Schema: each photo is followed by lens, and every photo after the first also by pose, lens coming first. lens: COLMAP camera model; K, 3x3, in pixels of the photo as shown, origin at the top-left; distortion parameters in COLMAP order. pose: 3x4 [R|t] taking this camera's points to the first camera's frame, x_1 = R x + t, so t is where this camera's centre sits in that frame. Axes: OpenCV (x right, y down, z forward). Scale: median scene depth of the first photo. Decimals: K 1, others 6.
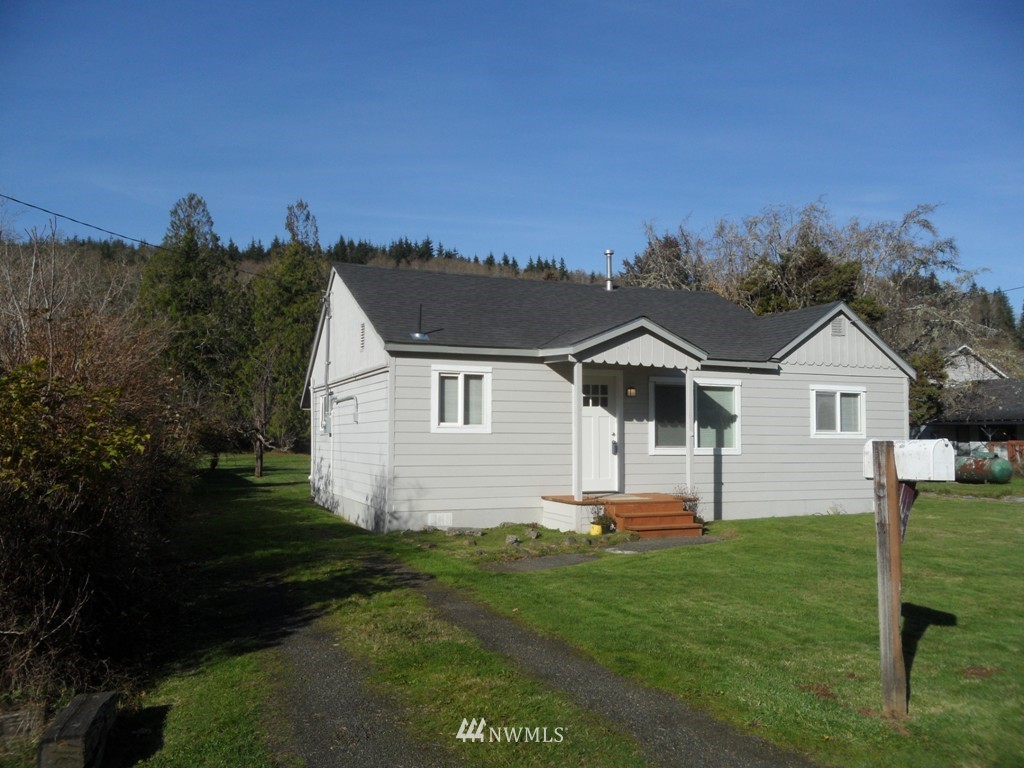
lens RADIAL K [[835.0, 0, 505.5], [0, 835.0, 384.5], [0, 0, 1]] dist [-0.026298, 0.021627]
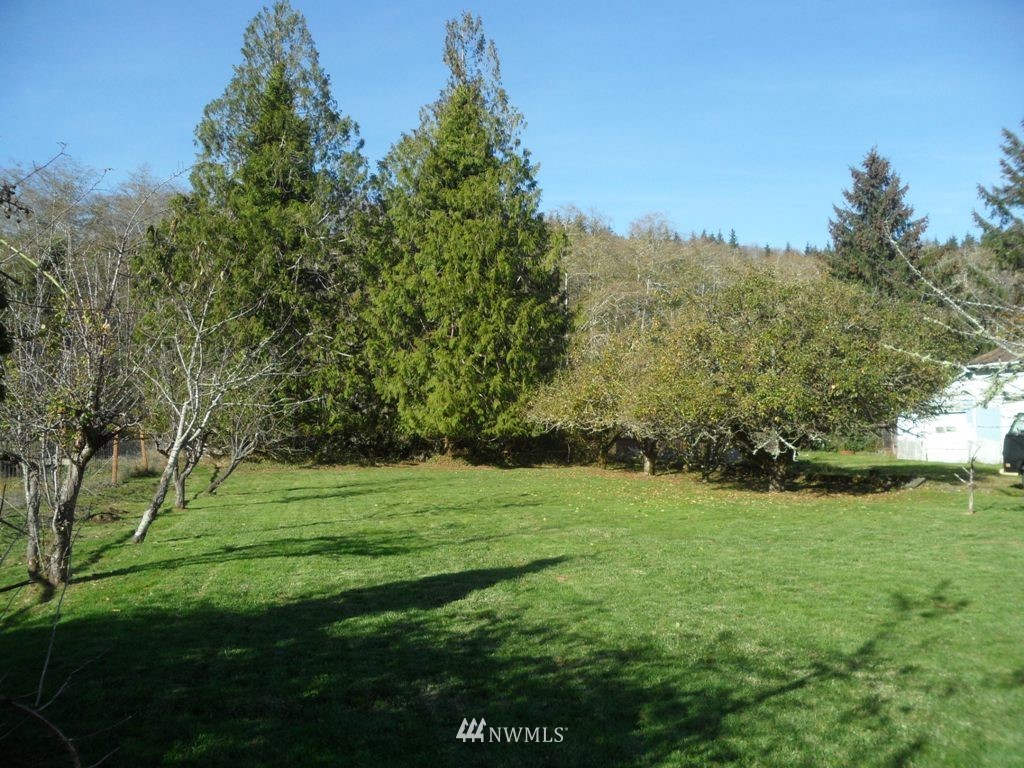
lens RADIAL K [[835.0, 0, 511.7], [0, 835.0, 382.1], [0, 0, 1]] dist [-0.026298, 0.021627]
pose [[0.985369, -0.021322, -0.169098, -0.559344], [0.022726, 0.999721, 0.006373, 0.110822], [0.168915, -0.010123, 0.985579, 1.966889]]
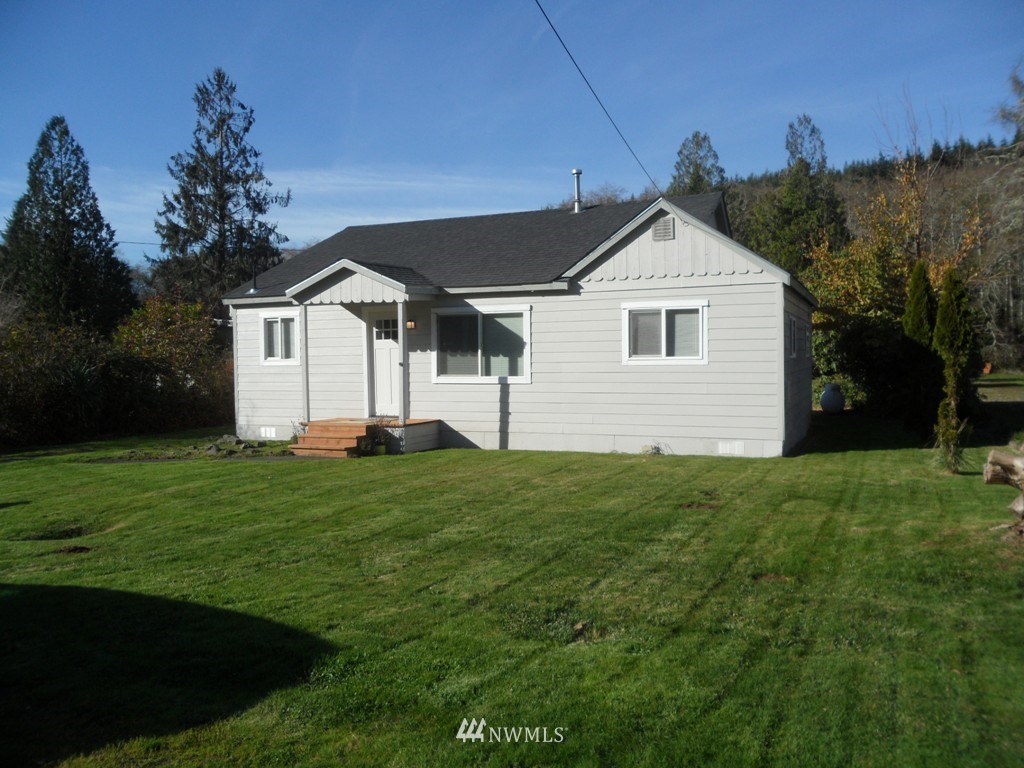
lens RADIAL K [[835.0, 0, 515.1], [0, 835.0, 379.6], [0, 0, 1]] dist [-0.026298, 0.021627]
pose [[0.696947, 0.002165, -0.717120, 0.921009], [0.059517, 0.996371, 0.060851, 0.020258], [0.714649, -0.085091, 0.694288, 0.316657]]
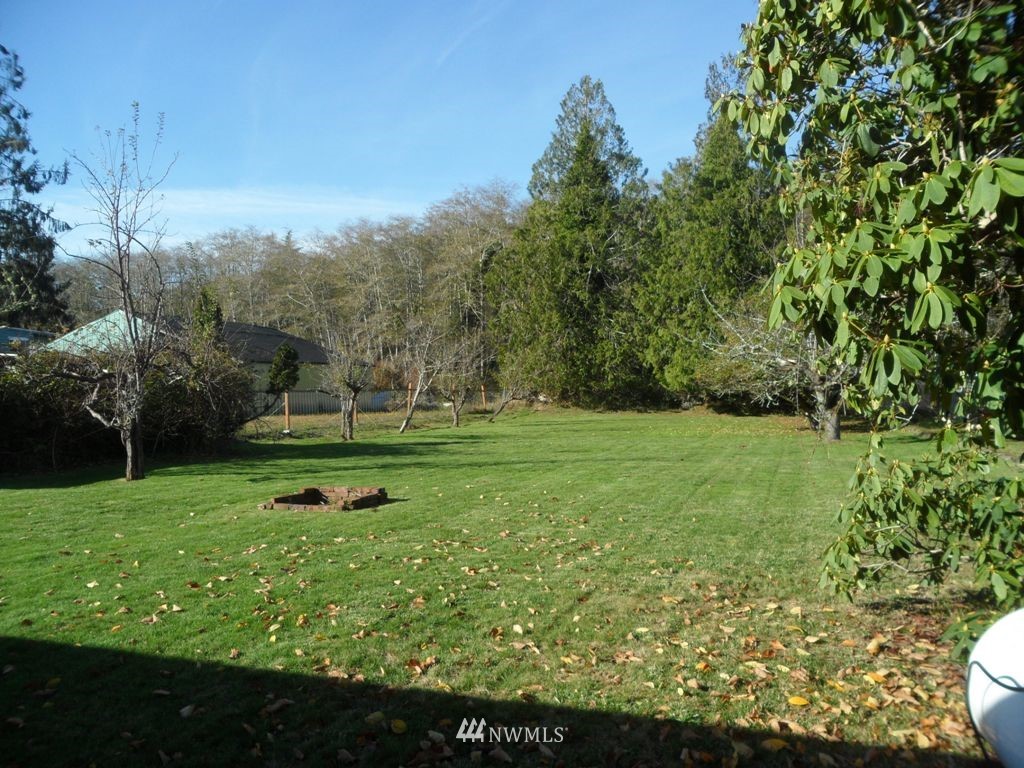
lens RADIAL K [[835.0, 0, 515.5], [0, 835.0, 387.7], [0, 0, 1]] dist [-0.026298, 0.021627]
pose [[0.763033, -0.010542, -0.646274, 0.292832], [0.051652, 0.997664, 0.044710, 0.085425], [0.644292, -0.067497, 0.761795, 1.458471]]
